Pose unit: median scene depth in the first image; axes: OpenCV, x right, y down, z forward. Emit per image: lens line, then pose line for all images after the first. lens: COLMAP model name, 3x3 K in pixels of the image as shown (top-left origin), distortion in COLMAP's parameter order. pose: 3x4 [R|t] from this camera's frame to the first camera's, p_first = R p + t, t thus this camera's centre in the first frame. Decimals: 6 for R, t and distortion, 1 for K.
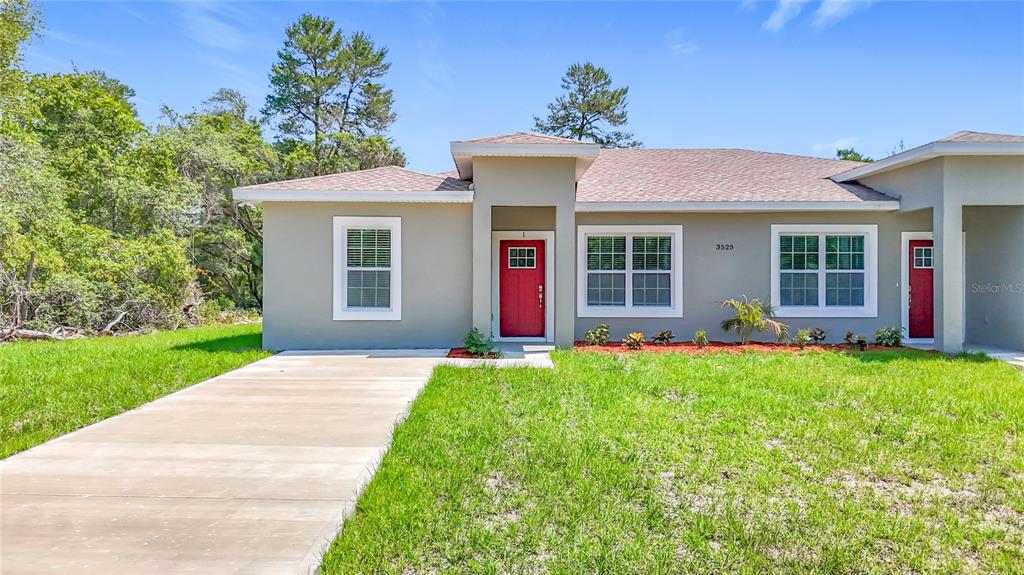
lens RADIAL K [[752.7, 0, 510.1], [0, 752.7, 287.7], [0, 0, 1]] dist [0.077454, -0.077026]
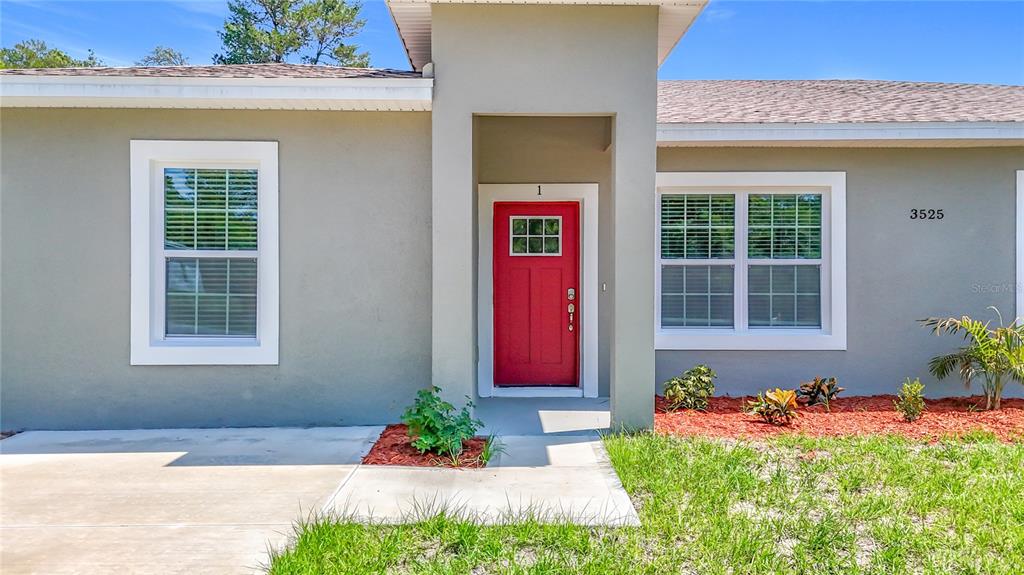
lens RADIAL K [[752.7, 0, 508.3], [0, 752.7, 288.6], [0, 0, 1]] dist [0.077454, -0.077026]
pose [[0.999994, -0.001175, -0.003264, -0.001798], [0.001174, 0.999999, -0.000315, -0.002764], [0.003264, 0.000311, 0.999995, 0.471309]]
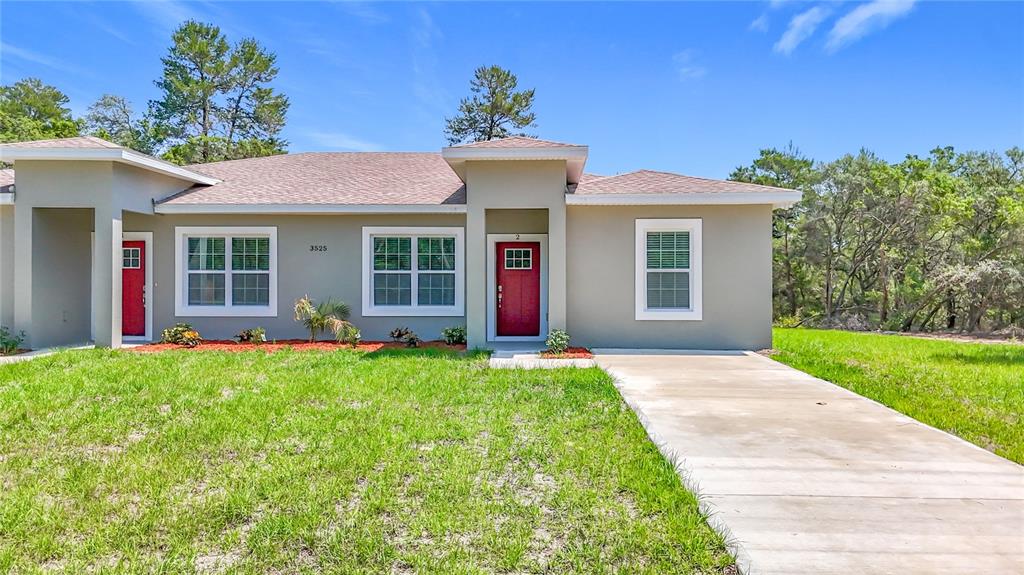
lens RADIAL K [[752.7, 0, 519.8], [0, 752.7, 285.5], [0, 0, 1]] dist [0.077454, -0.077026]
pose [[0.998859, 0.000267, -0.047753, 0.599794], [-0.000463, 0.999992, -0.004094, 0.001334], [0.047751, 0.004112, 0.998851, -0.014025]]
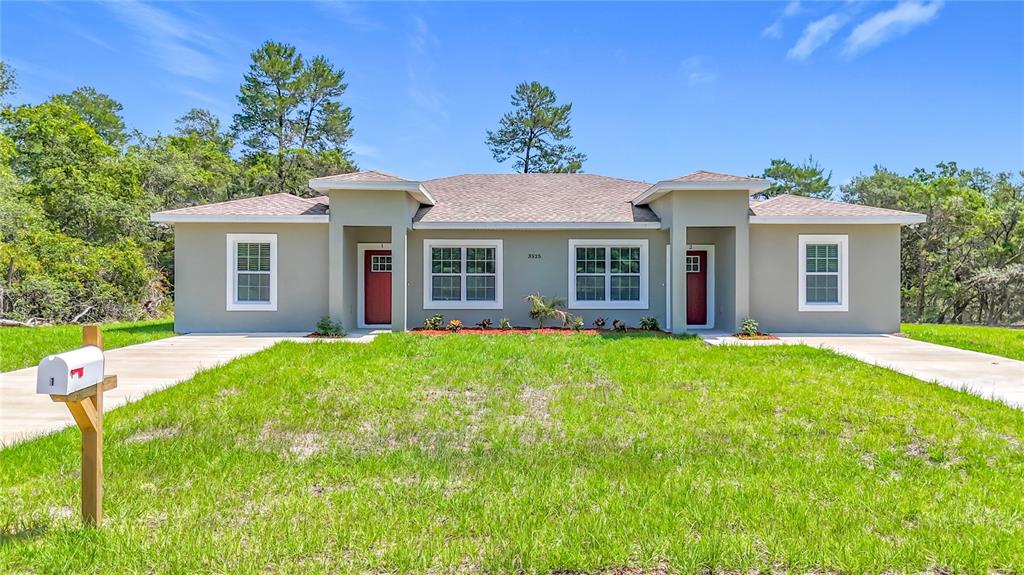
lens RADIAL K [[752.7, 0, 512.4], [0, 752.7, 294.2], [0, 0, 1]] dist [0.077454, -0.077026]
pose [[0.999988, 0.000544, -0.004930, 0.247946], [-0.000499, 0.999959, 0.009025, 0.001186], [0.004935, -0.009022, 0.999947, -0.308532]]
